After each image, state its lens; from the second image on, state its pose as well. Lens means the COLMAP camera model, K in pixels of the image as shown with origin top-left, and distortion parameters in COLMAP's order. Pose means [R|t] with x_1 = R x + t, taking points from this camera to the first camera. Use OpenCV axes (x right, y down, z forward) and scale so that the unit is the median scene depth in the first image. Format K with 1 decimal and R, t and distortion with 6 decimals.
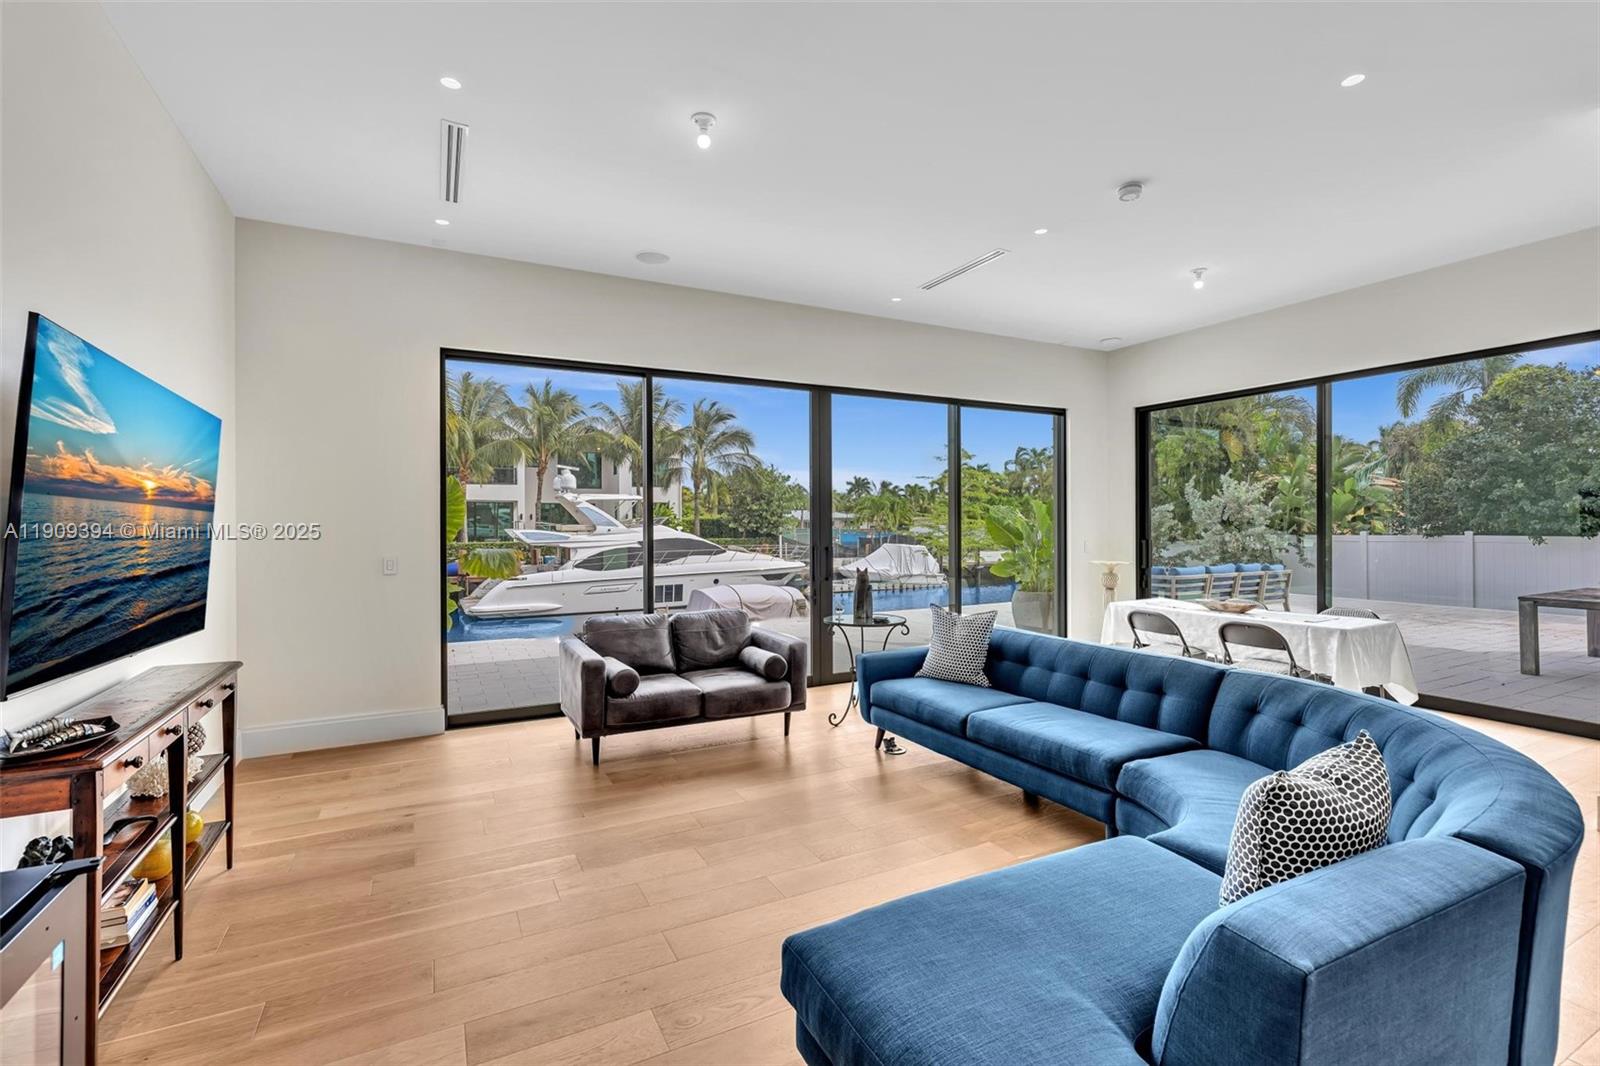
lens RADIAL K [[712.7, 0, 797.3], [0, 712.7, 527.7], [0, 0, 1]] dist [-0.002156, -0.000050]
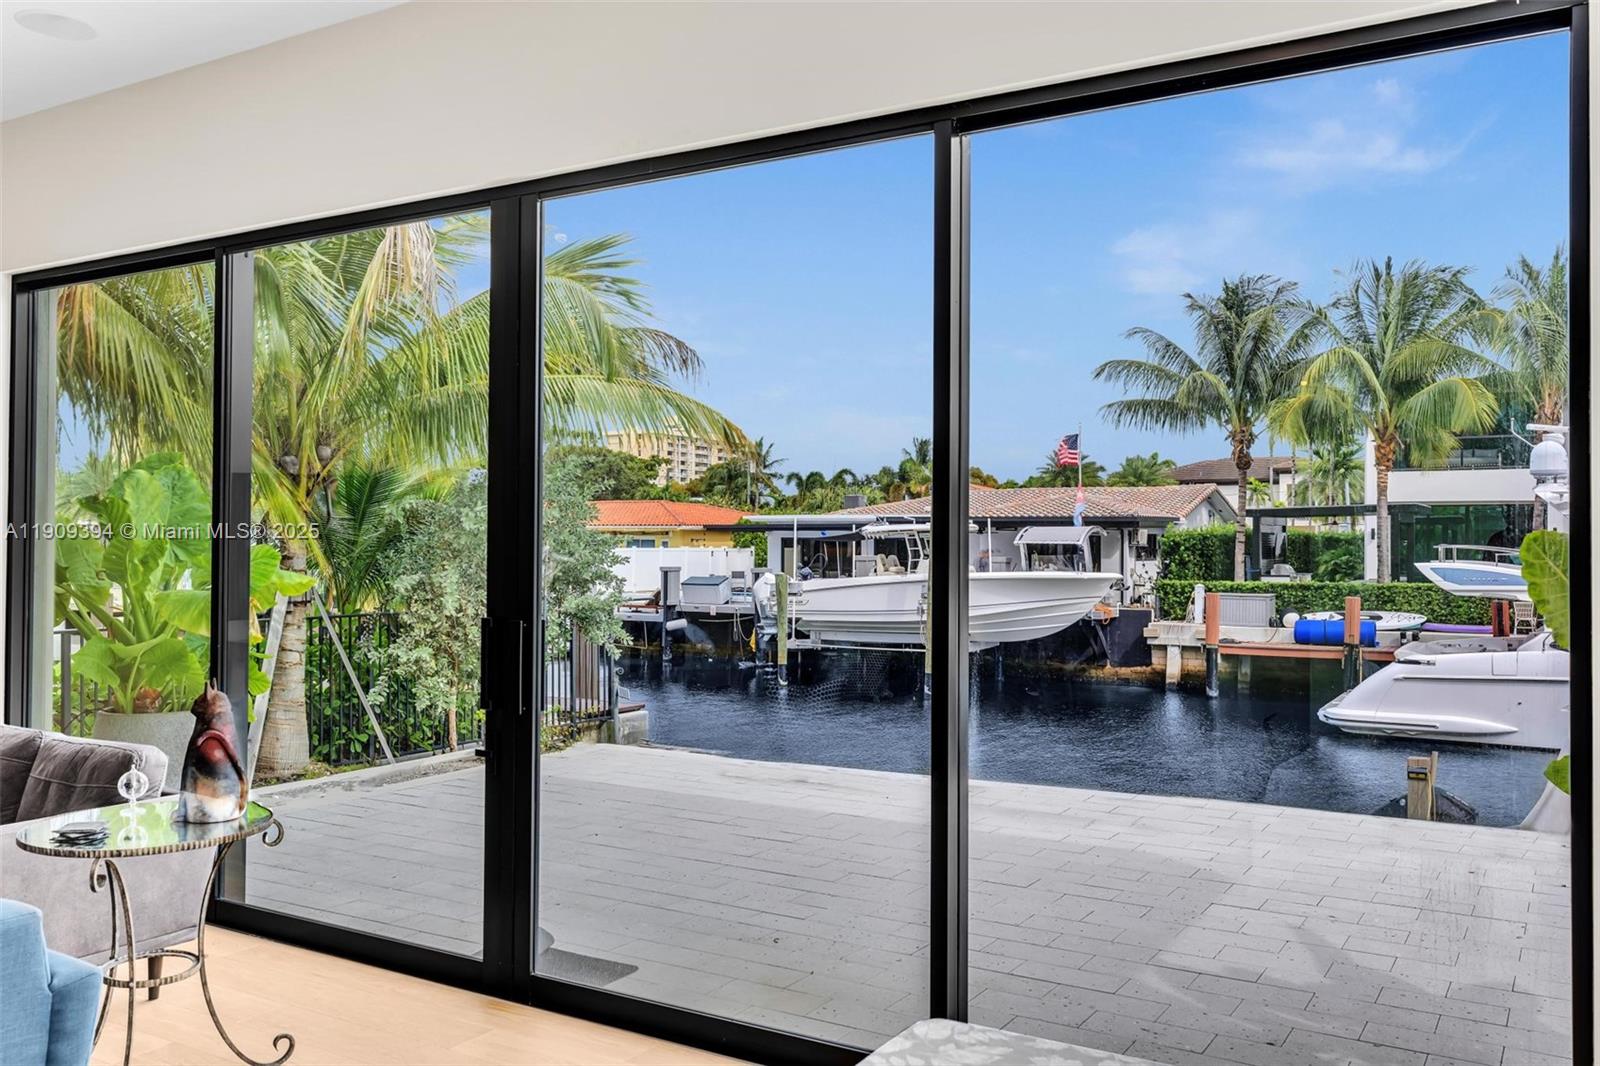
lens RADIAL K [[1291.0, 0, 816.2], [0, 1291.0, 523.7], [0, 0, 1]] dist [0.026617, 0.005245]
pose [[0.533735, -0.005111, -0.845636, 0.133605], [-0.013300, 0.999807, -0.014437, -0.004338], [0.845547, 0.018953, 0.533564, 0.157683]]
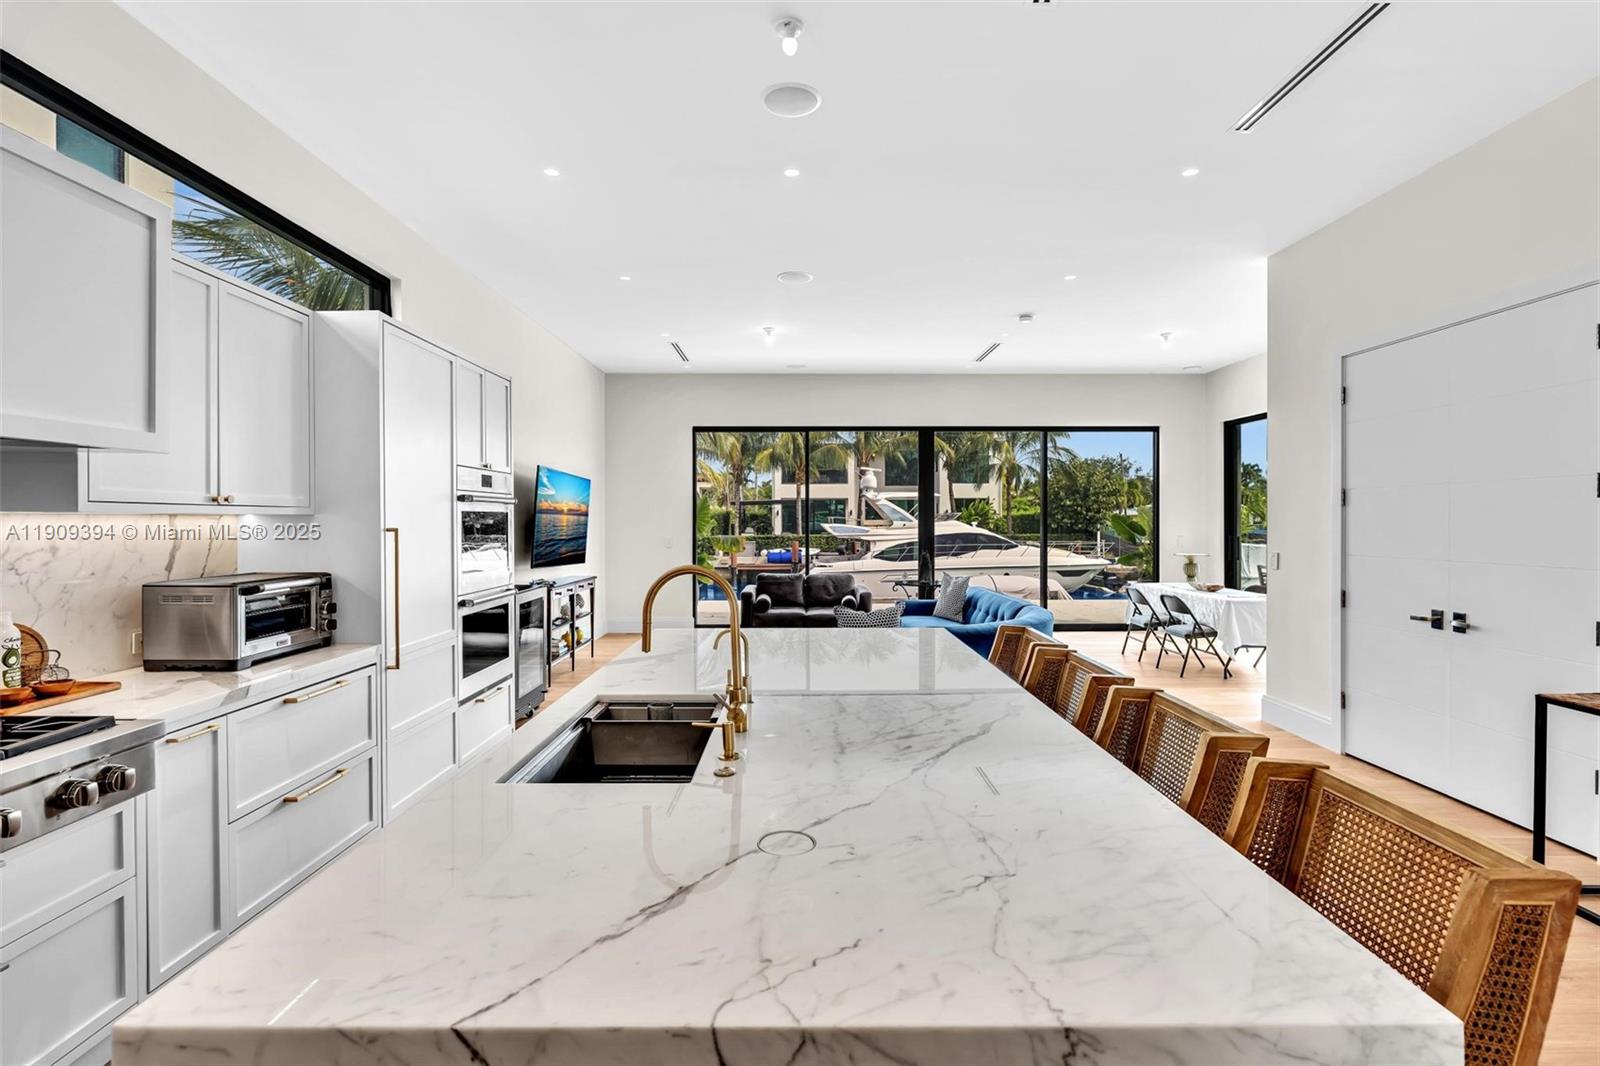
lens RADIAL K [[746.4, 0, 801.0], [0, 746.4, 529.0], [0, 0, 1]] dist [-0.004428, 0.000002]
pose [[0.890999, 0.008639, -0.453923, 0.100940], [-0.004956, 0.999944, 0.009303, -0.000596], [0.453979, -0.006039, 0.890992, -0.097123]]
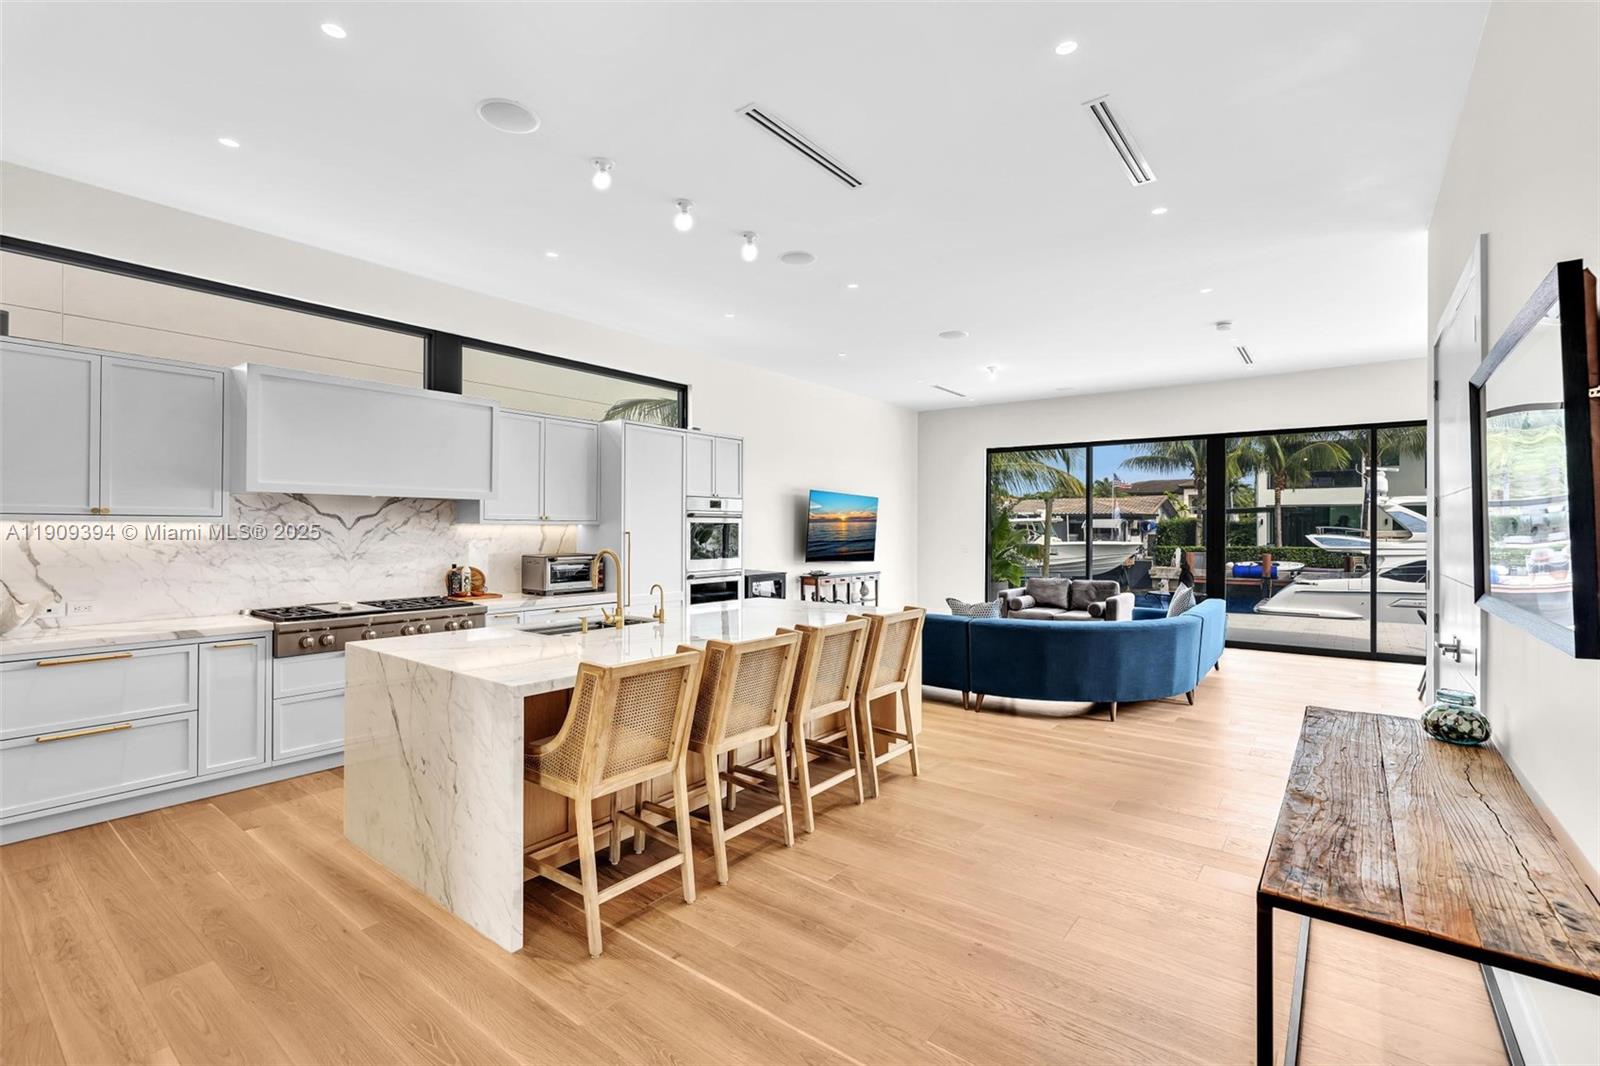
lens RADIAL K [[712.7, 0, 802.7], [0, 712.7, 526.2], [0, 0, 1]] dist [-0.002156, -0.000050]
pose [[0.426686, 0.003691, -0.904393, 0.193804], [-0.010728, 0.999942, -0.000981, -0.001308], [0.904336, 0.010121, 0.426700, -0.068891]]
